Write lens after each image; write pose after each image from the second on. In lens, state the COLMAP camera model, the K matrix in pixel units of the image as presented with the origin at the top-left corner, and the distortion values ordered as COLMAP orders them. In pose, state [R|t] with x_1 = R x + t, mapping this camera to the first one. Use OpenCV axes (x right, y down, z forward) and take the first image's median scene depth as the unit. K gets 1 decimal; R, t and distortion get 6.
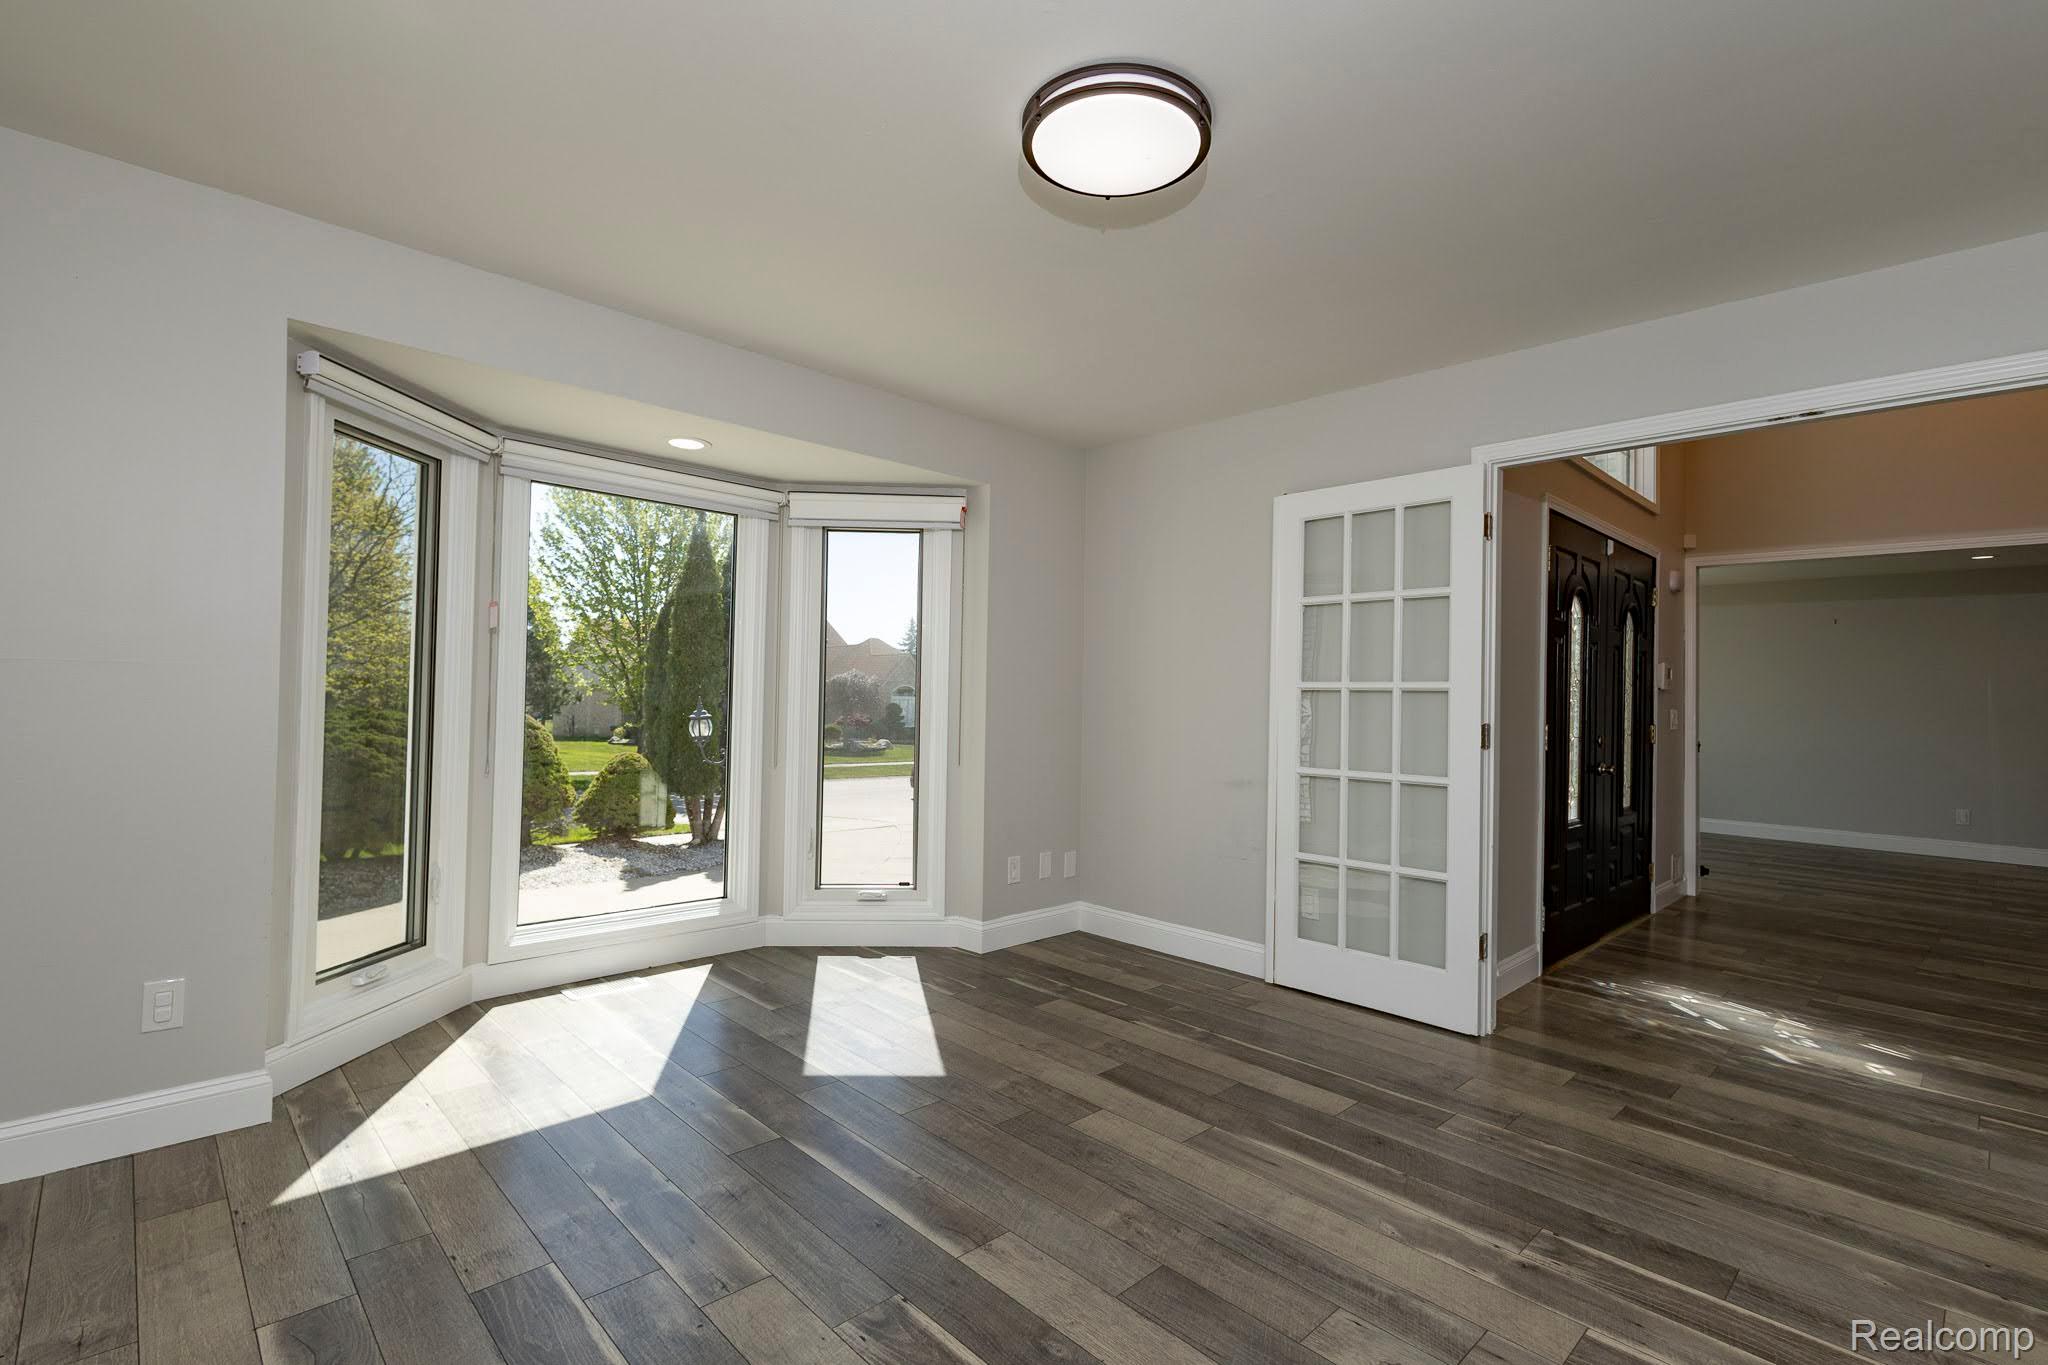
lens RADIAL K [[938.2, 0, 1019.2], [0, 938.2, 683.2], [0, 0, 1]] dist [0.007687, -0.001499]
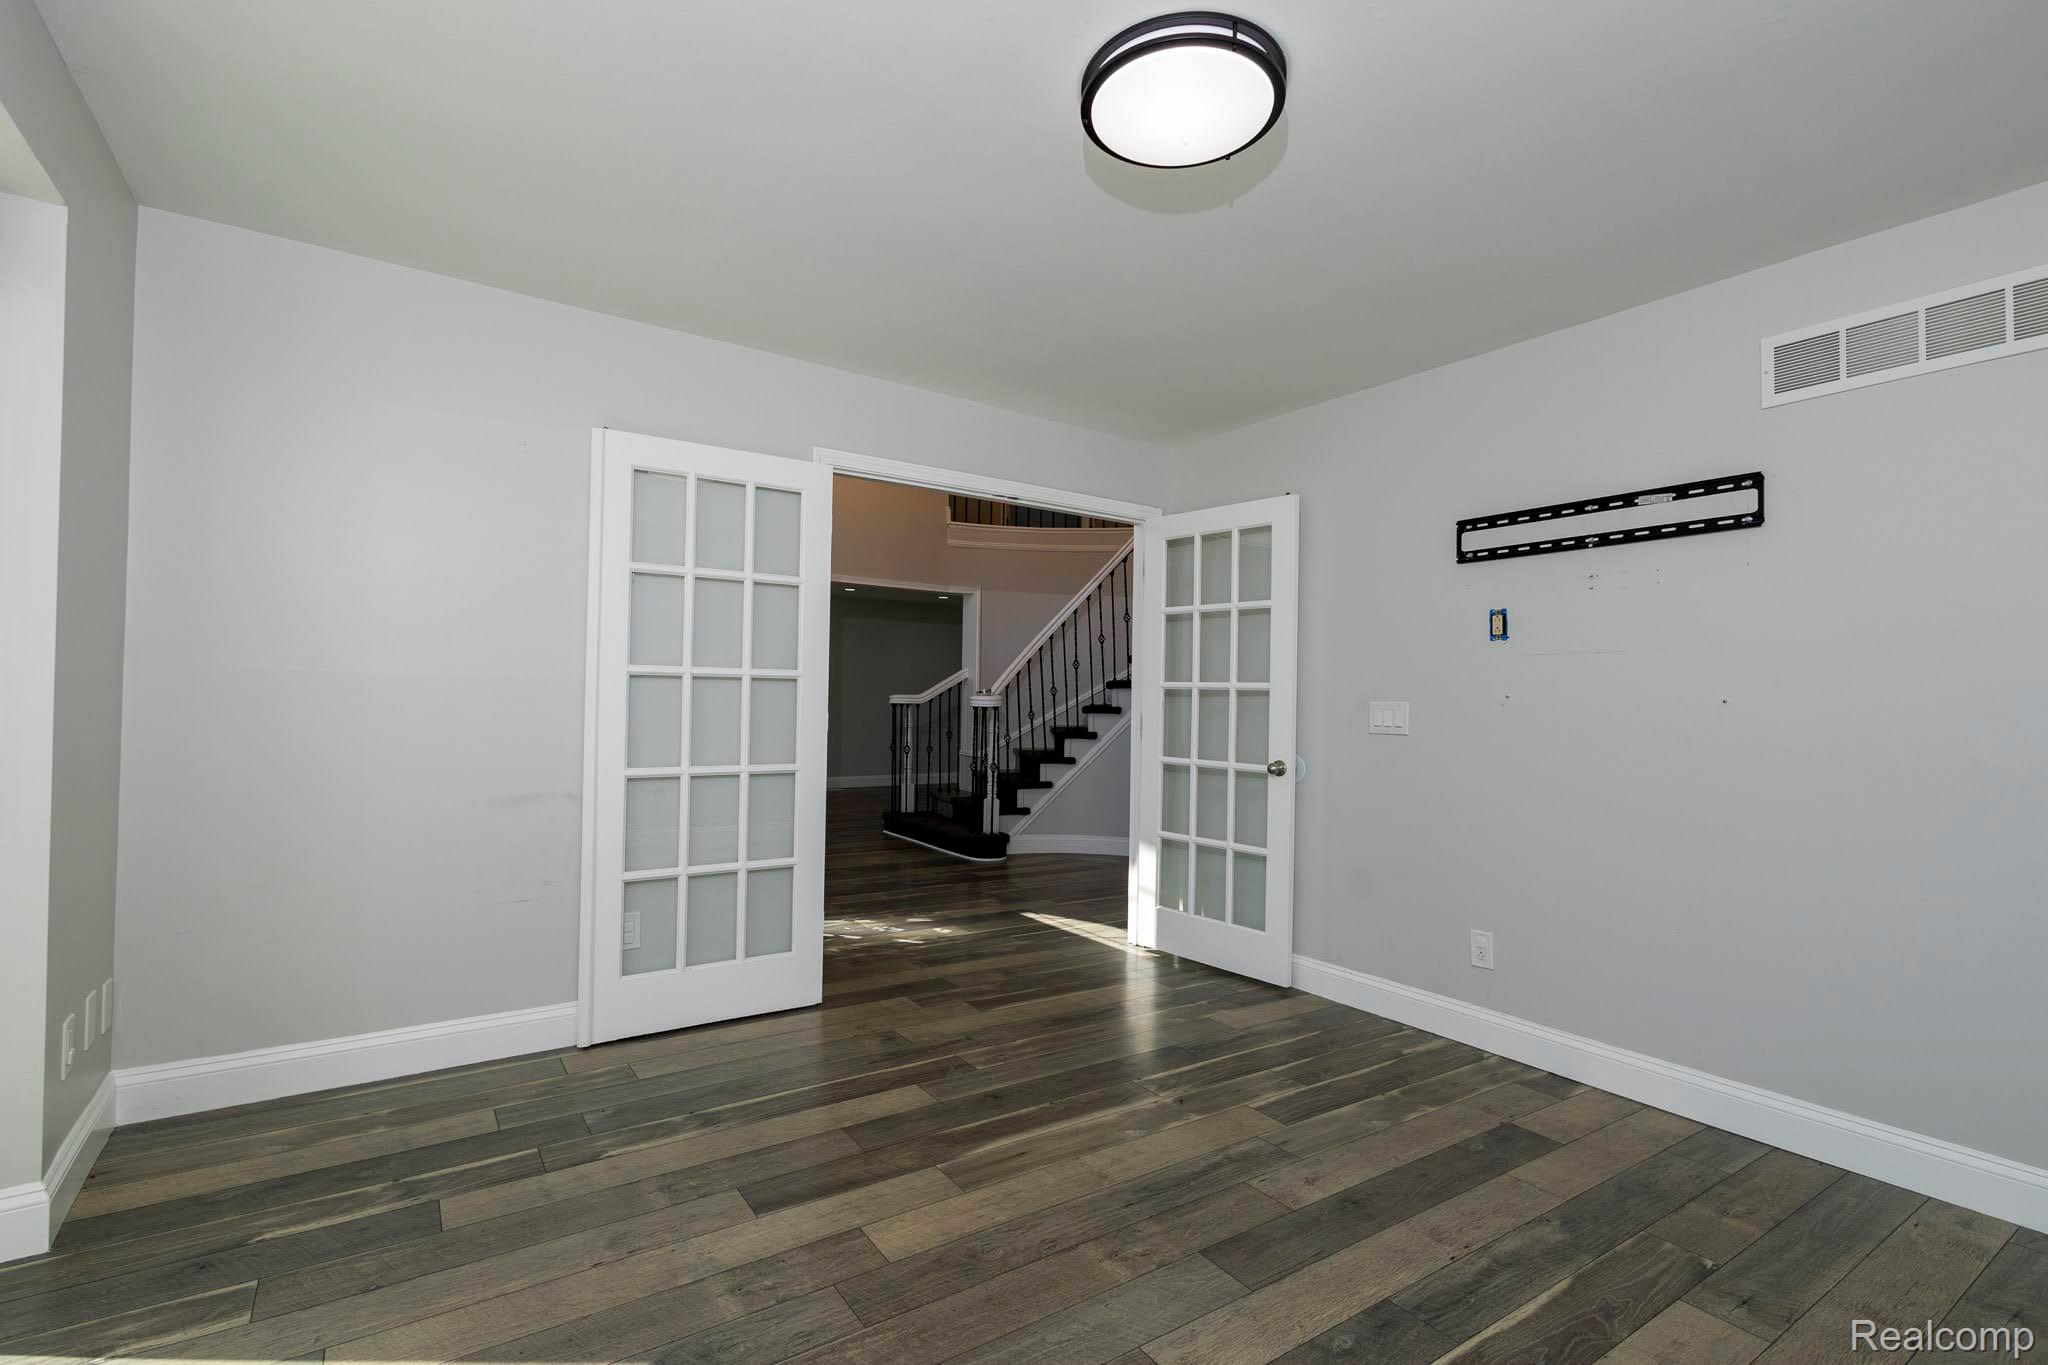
lens RADIAL K [[938.2, 0, 1014.7], [0, 938.2, 672.1], [0, 0, 1]] dist [0.007687, -0.001499]
pose [[0.172229, 0.009158, 0.985014, -0.571142], [-0.028309, 0.999590, -0.004343, -0.000318], [-0.984650, -0.027136, 0.172418, 0.664187]]
